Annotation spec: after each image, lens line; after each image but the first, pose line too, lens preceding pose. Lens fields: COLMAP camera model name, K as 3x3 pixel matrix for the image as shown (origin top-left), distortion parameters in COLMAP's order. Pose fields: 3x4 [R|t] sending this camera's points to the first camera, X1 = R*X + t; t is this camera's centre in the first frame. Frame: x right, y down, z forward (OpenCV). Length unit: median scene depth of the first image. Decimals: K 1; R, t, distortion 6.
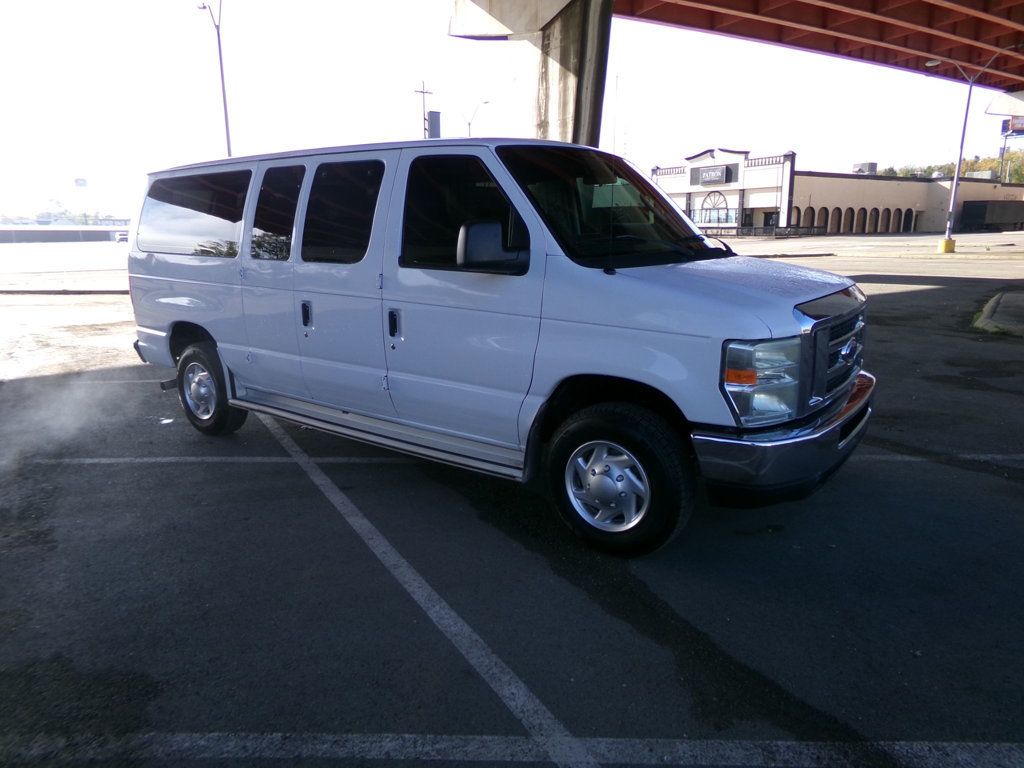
lens RADIAL K [[686.9, 0, 512.0], [0, 686.9, 384.0], [0, 0, 1]] dist [-0.004329, 0.022921]
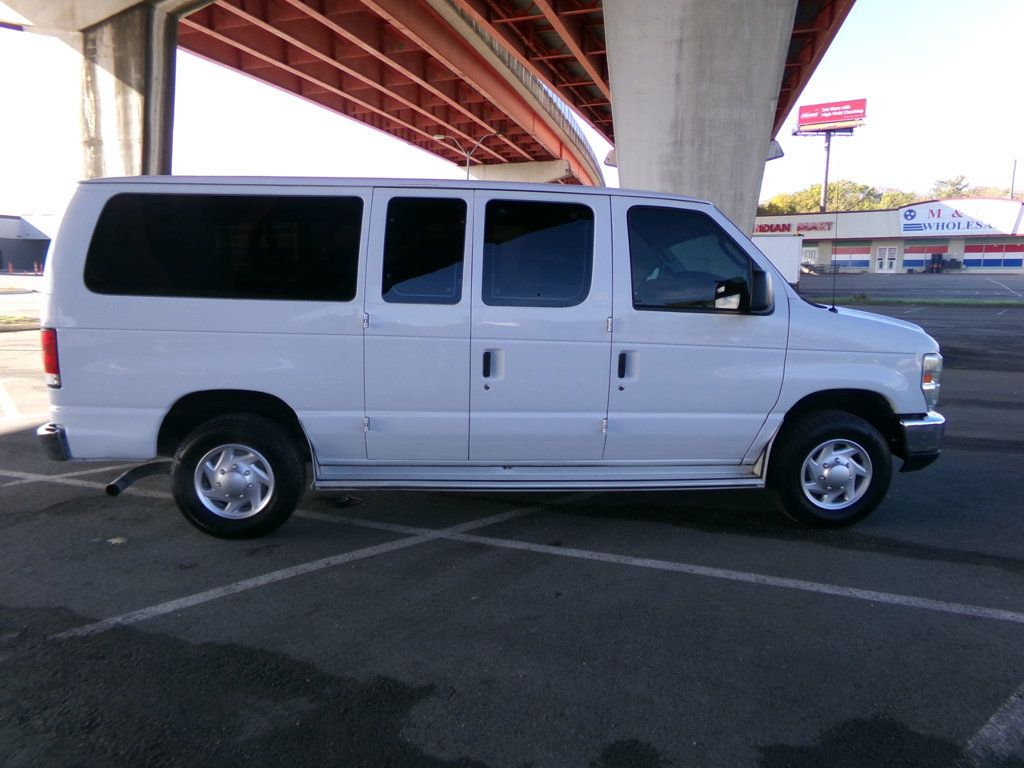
lens RADIAL K [[686.9, 0, 512.0], [0, 686.9, 384.0], [0, 0, 1]] dist [-0.004329, 0.022921]
pose [[0.754568, -0.088412, 0.650239, -0.155086], [0.124274, 0.992204, -0.009304, -0.011366], [-0.644348, 0.087829, 0.759672, 0.053527]]
